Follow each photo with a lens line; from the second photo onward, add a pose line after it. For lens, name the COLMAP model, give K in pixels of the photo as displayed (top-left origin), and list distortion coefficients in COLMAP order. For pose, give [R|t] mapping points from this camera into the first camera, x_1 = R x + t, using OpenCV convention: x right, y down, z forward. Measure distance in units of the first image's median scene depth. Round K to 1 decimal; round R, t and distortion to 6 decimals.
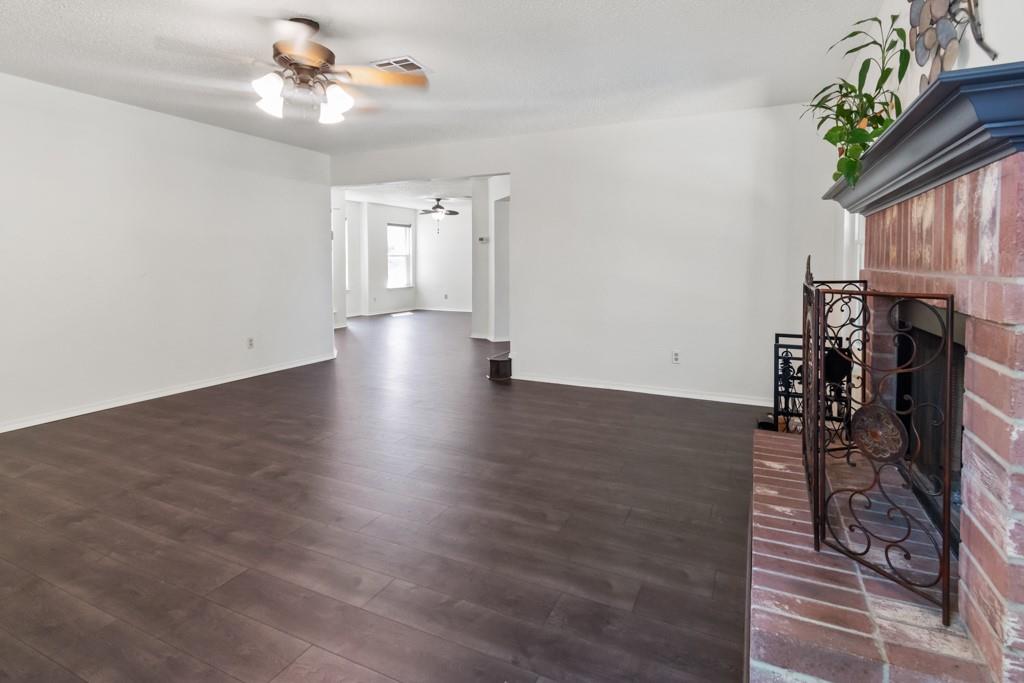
lens RADIAL K [[522.1, 0, 523.0], [0, 522.1, 293.8], [0, 0, 1]] dist [0.000617, -0.001812]
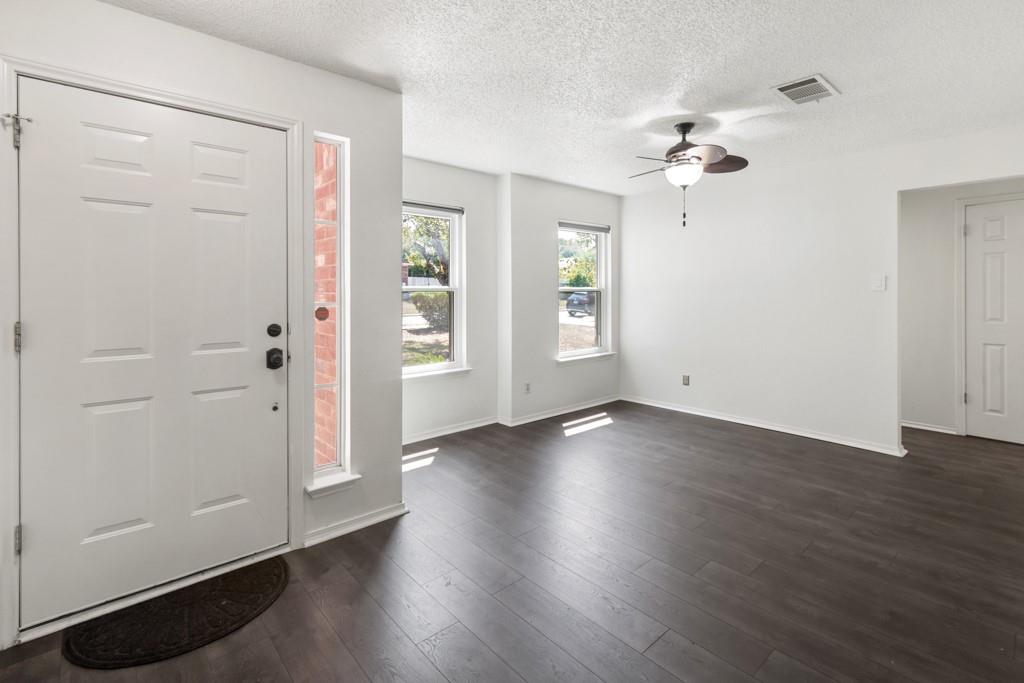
lens RADIAL K [[472.2, 0, 514.6], [0, 472.2, 288.3], [0, 0, 1]] dist [0.001782, -0.000010]
pose [[0.910641, -0.004256, -0.413175, -0.126852], [-0.024927, 0.997560, -0.065216, -0.049811], [0.412445, 0.069688, 0.908313, 0.637152]]
